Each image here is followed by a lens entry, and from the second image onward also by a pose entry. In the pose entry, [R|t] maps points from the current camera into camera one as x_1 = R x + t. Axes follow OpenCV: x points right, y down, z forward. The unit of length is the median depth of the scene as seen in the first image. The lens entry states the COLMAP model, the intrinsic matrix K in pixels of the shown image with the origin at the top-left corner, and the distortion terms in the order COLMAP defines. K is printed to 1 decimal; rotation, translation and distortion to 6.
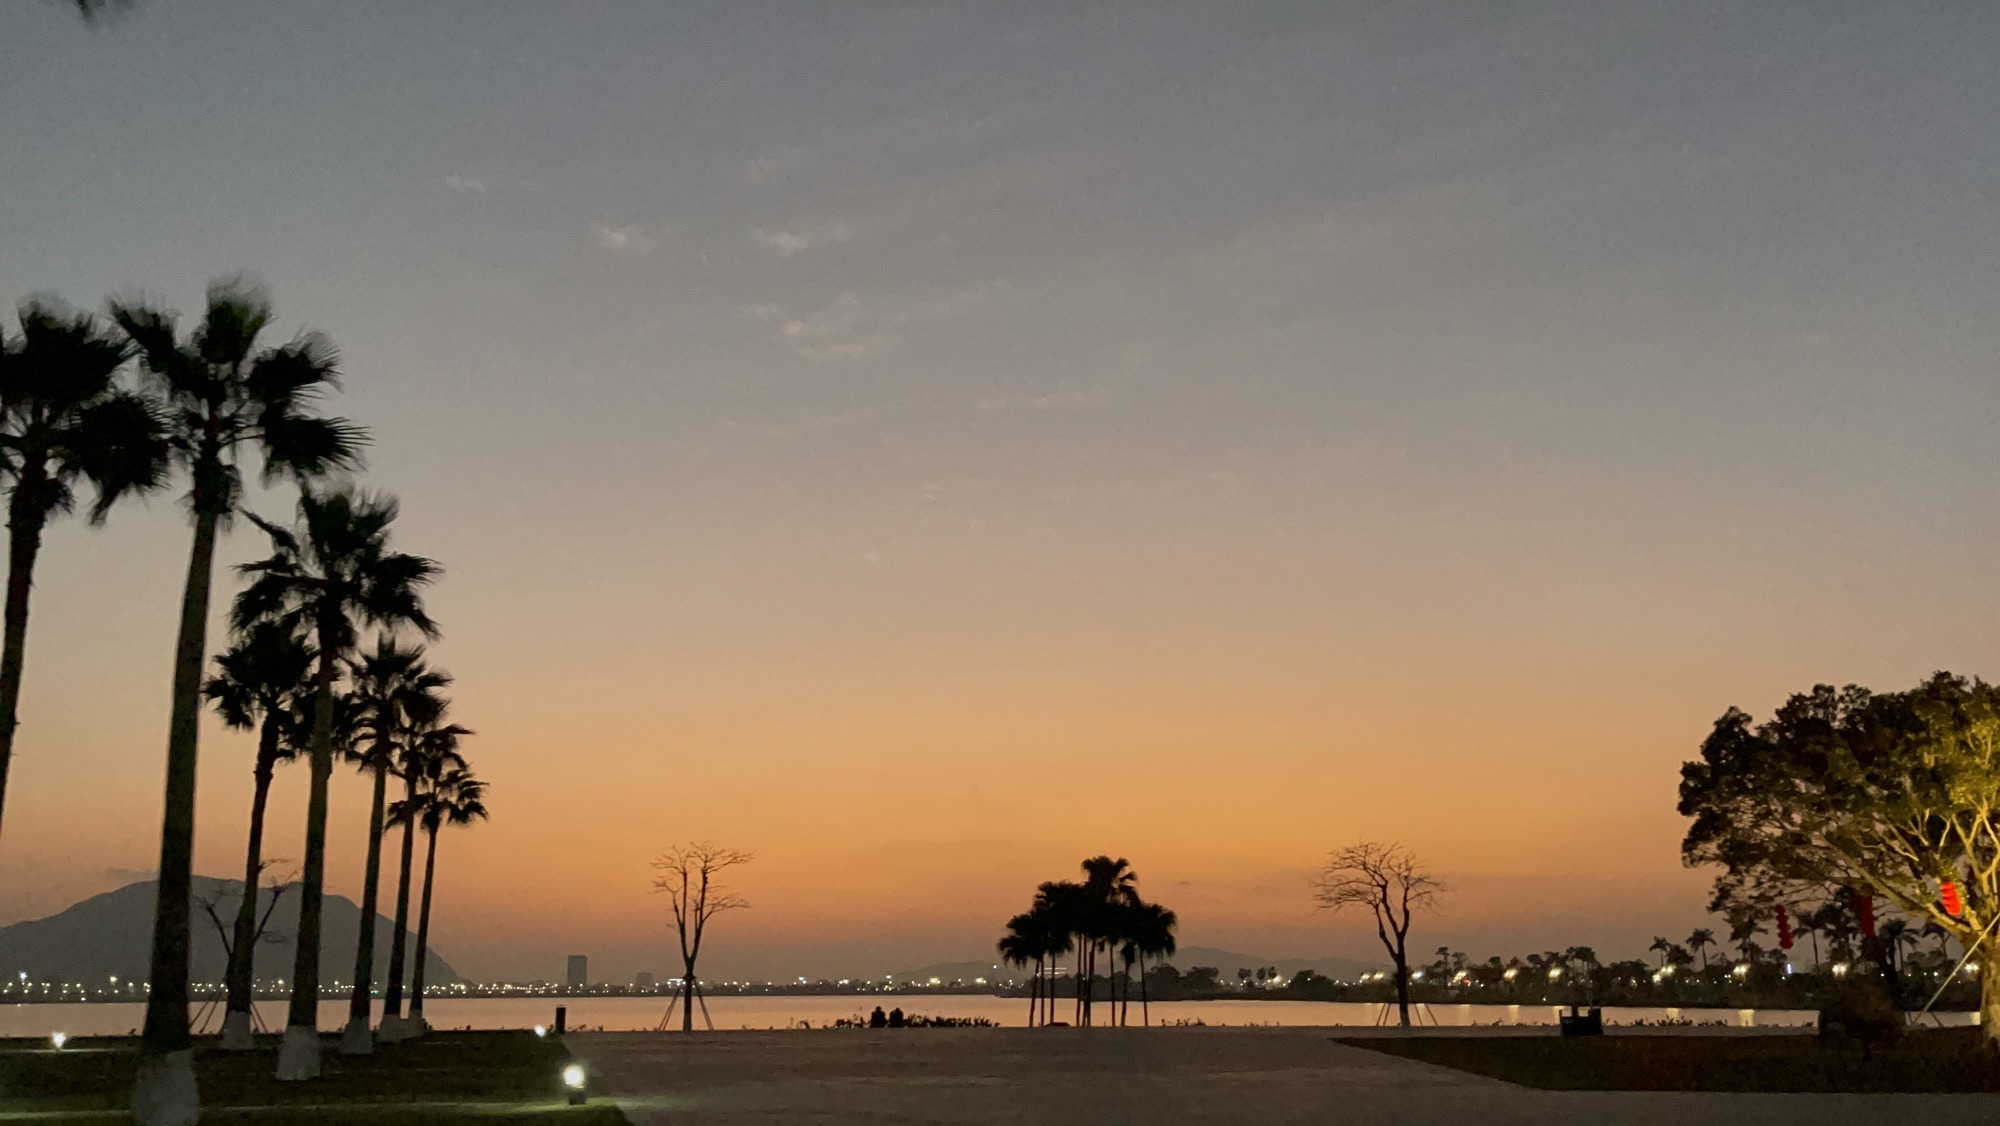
lens RADIAL K [[1778.6, 0, 1000.0], [0, 1778.6, 563.0], [0, 0, 1]] dist [0.042218, -0.027443]
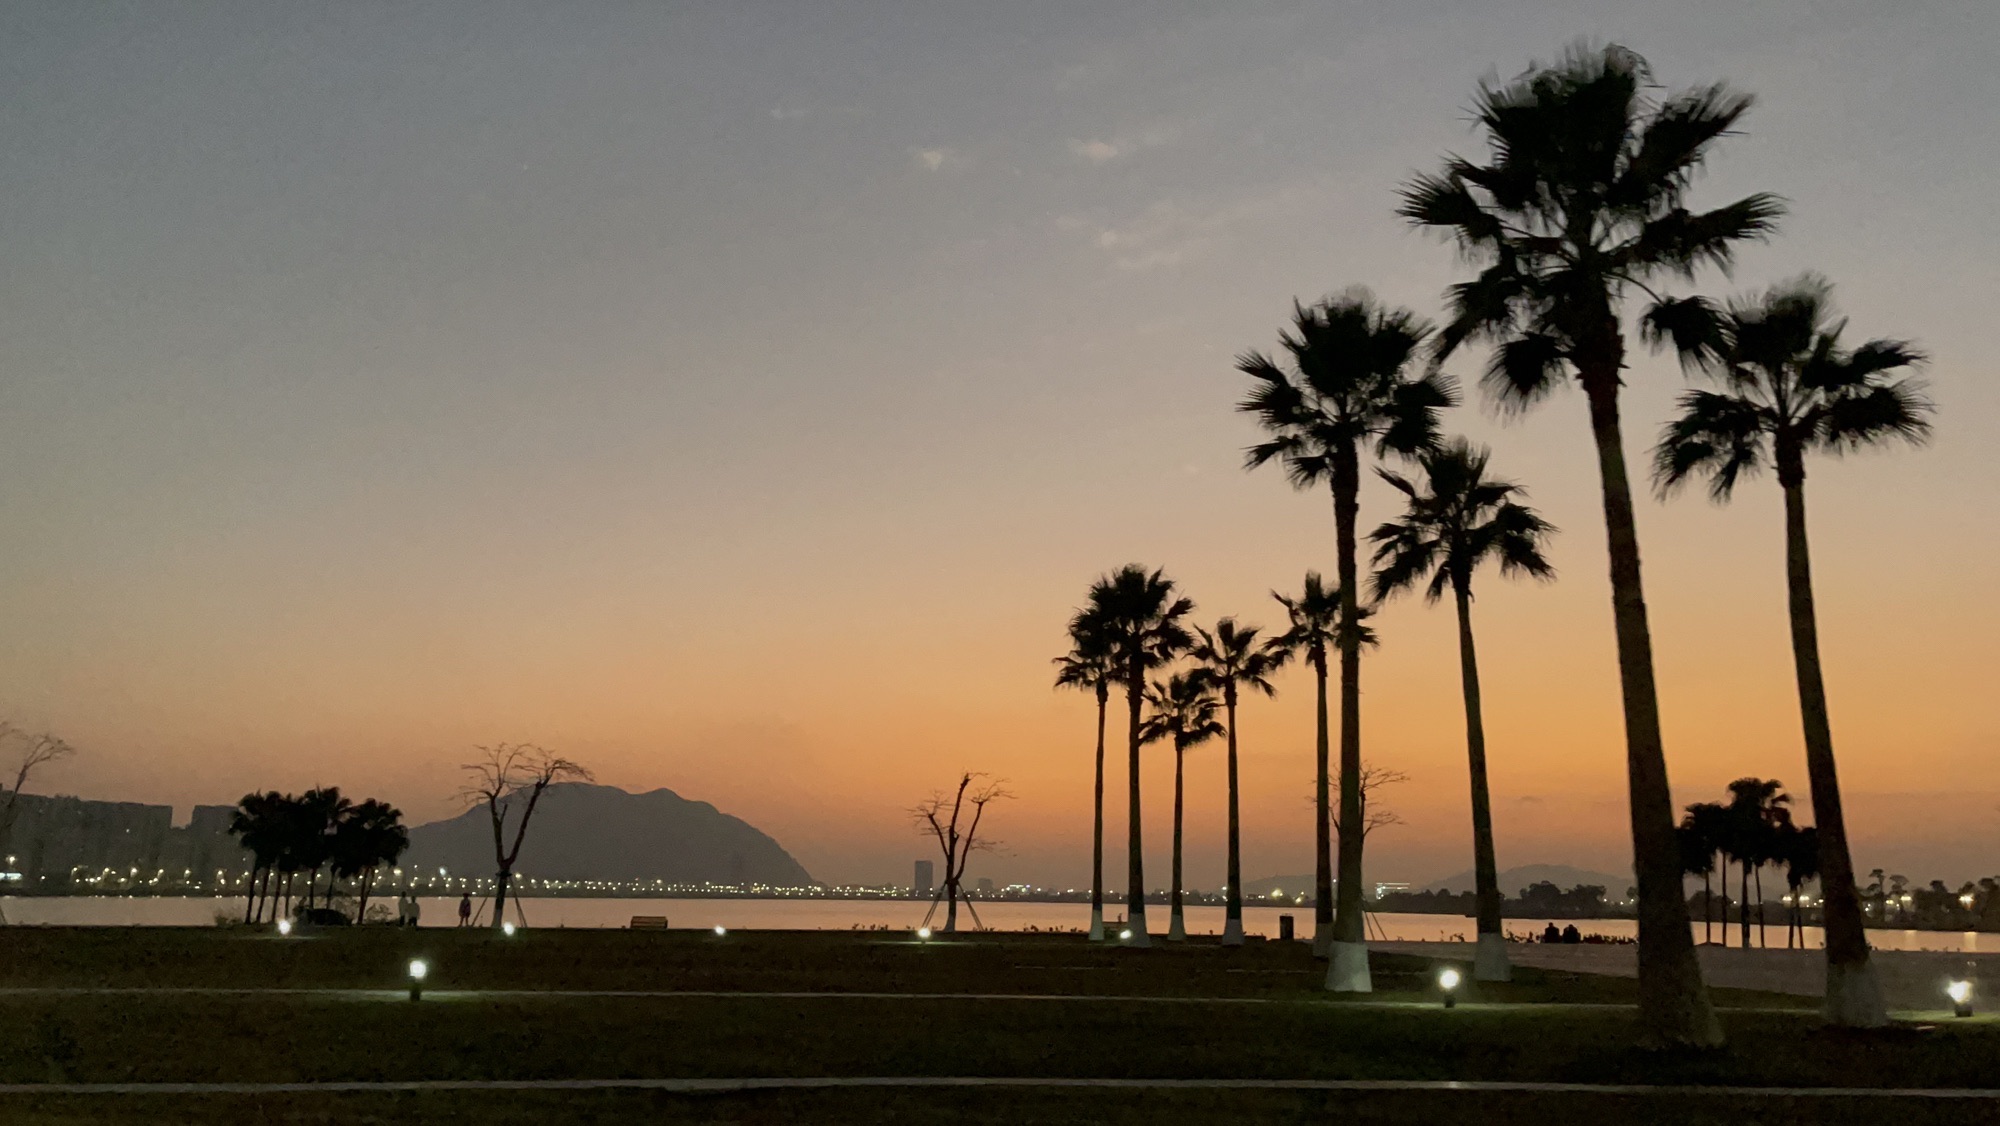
lens RADIAL K [[1787.7, 0, 1000.0], [0, 1787.7, 563.0], [0, 0, 1]] dist [0.051642, -0.024857]
pose [[0.983681, -0.015541, -0.179247, -0.169085], [0.024386, 0.998586, 0.047247, -0.011266], [0.178259, -0.050847, 0.982669, -0.049430]]
